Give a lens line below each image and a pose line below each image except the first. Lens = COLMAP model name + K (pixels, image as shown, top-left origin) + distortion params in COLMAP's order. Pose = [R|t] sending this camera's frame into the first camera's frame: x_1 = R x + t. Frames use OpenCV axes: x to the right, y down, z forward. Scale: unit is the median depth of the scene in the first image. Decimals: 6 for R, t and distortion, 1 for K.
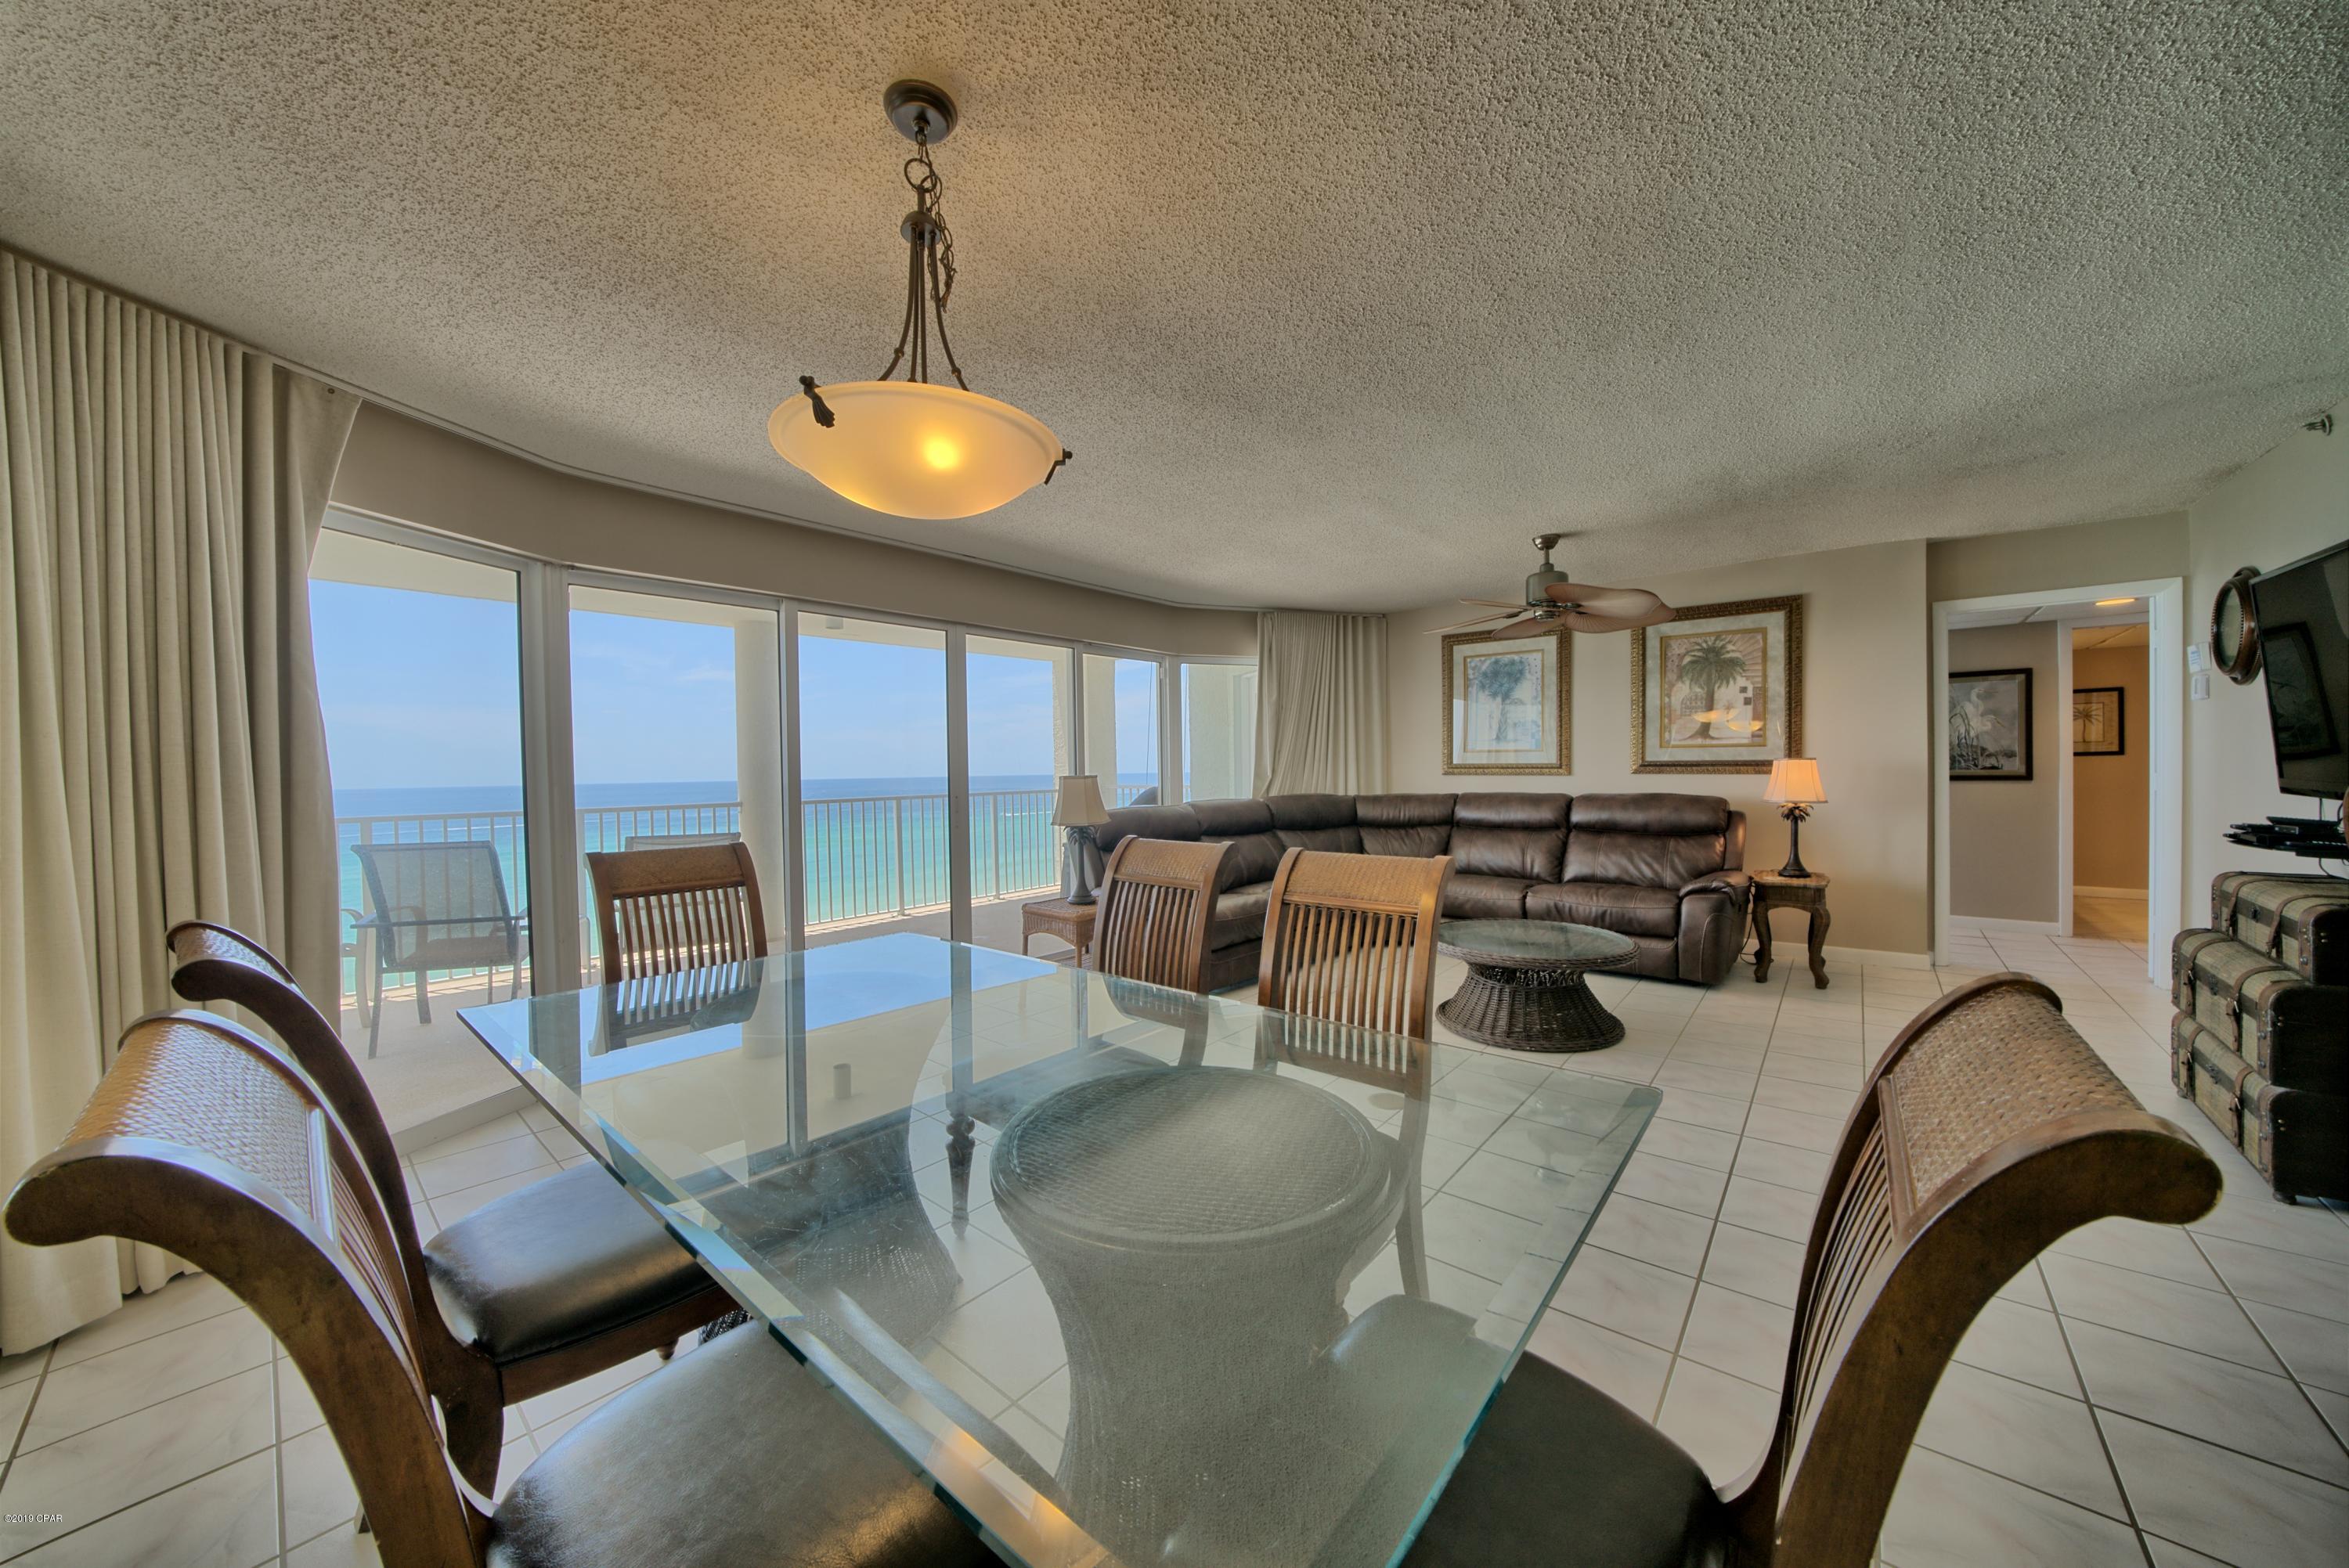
lens RADIAL K [[819.0, 0, 1174.5], [0, 819.0, 784.0], [0, 0, 1]] dist [-0.005419, 0.000135]
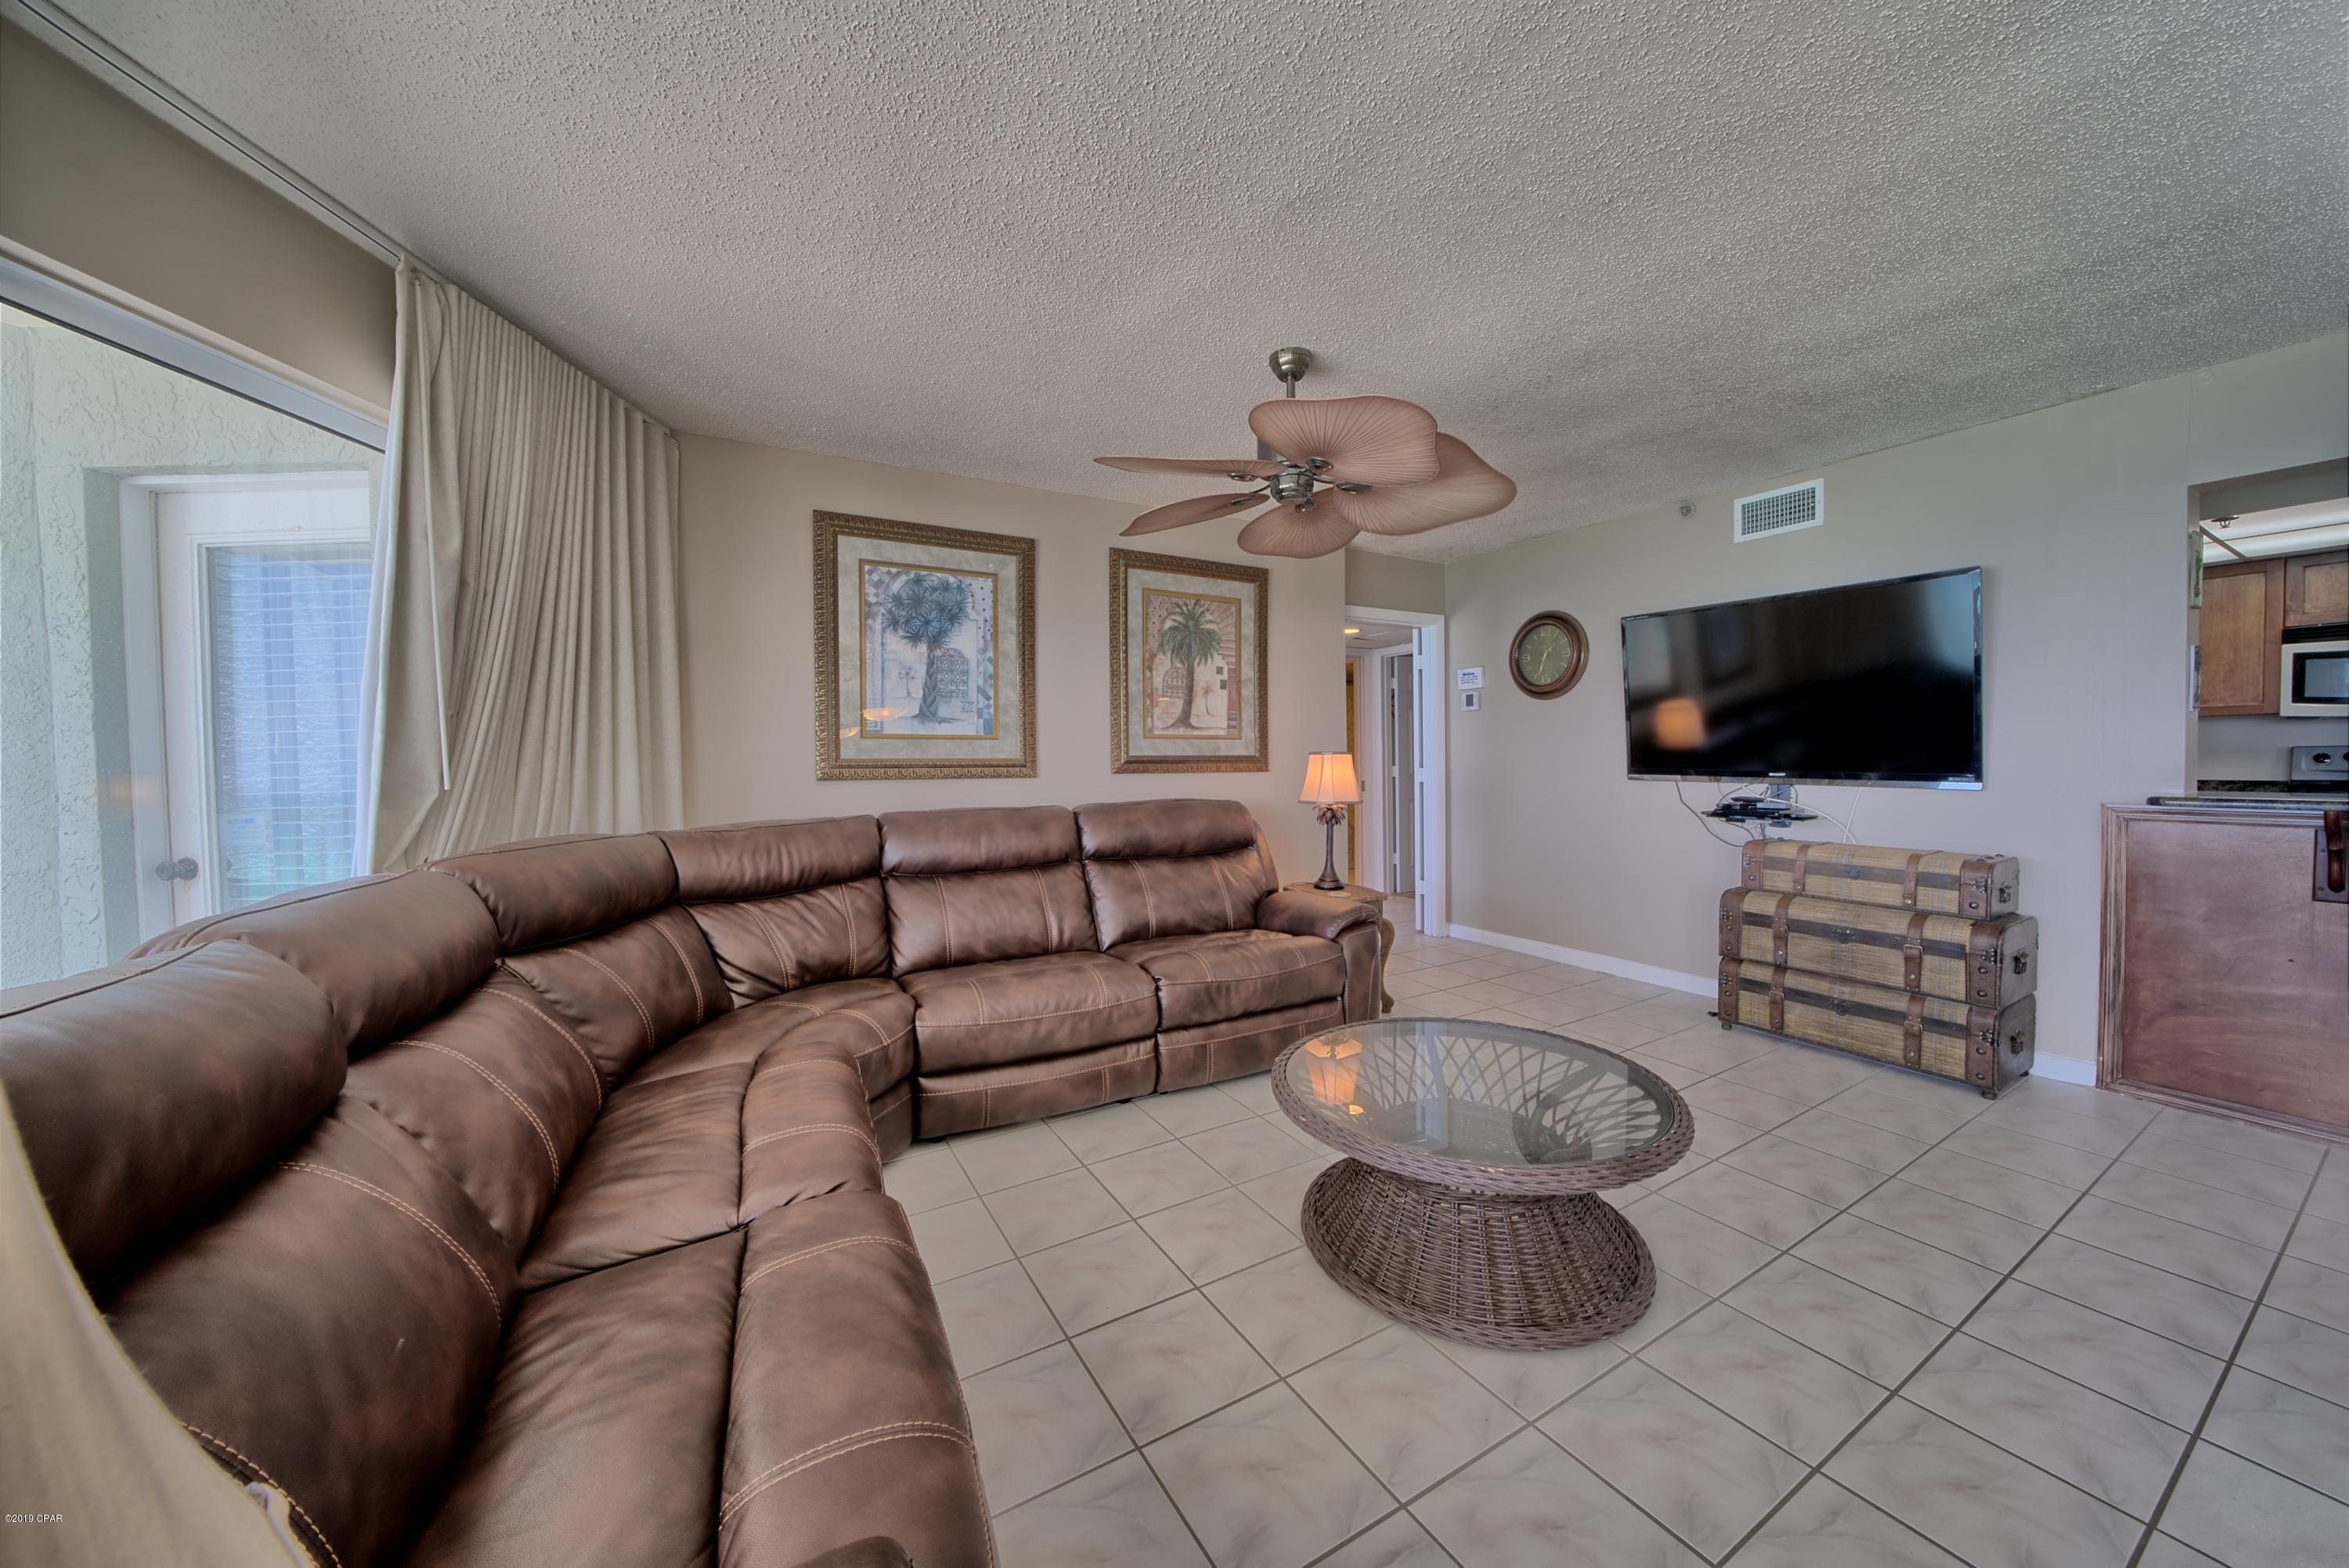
lens RADIAL K [[819.0, 0, 1174.5], [0, 819.0, 784.0], [0, 0, 1]] dist [-0.005419, 0.000135]
pose [[0.343663, -0.021903, 0.938838, -0.097473], [0.023986, 0.999607, 0.014541, -0.012709], [-0.938787, 0.017522, 0.344053, 0.724099]]
